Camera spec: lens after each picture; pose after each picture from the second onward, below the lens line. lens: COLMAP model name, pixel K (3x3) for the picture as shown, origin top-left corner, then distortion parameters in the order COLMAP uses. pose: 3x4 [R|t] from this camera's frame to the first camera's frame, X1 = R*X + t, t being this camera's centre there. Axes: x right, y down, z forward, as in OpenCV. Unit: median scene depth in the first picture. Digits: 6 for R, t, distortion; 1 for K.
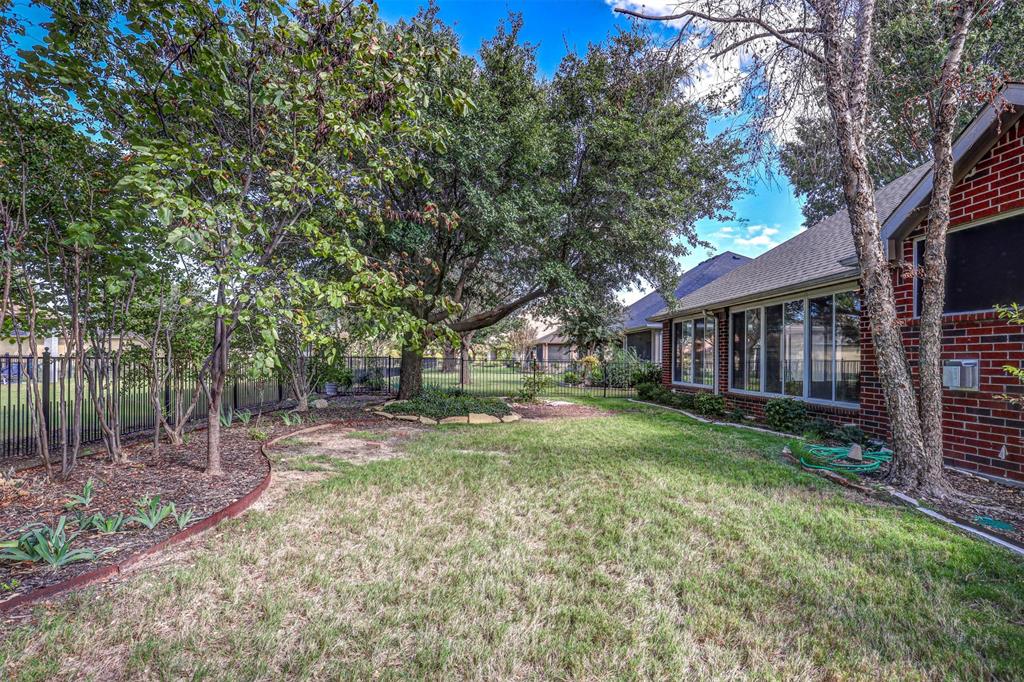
lens RADIAL K [[477.8, 0, 511.2], [0, 477.8, 357.2], [0, 0, 1]] dist [-0.028506, 0.001867]
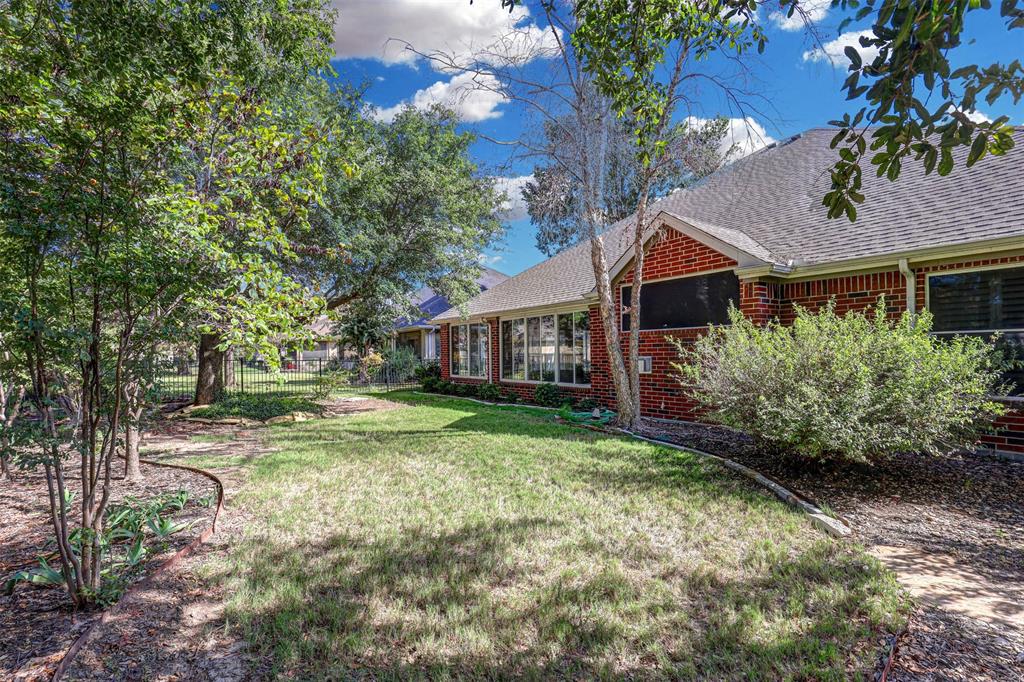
lens RADIAL K [[477.8, 0, 511.2], [0, 477.8, 357.2], [0, 0, 1]] dist [-0.028506, 0.001867]
pose [[0.860725, -0.021134, 0.508631, -0.262764], [0.015399, 0.999762, 0.015481, -0.018351], [-0.508836, -0.005492, 0.860846, -0.207506]]
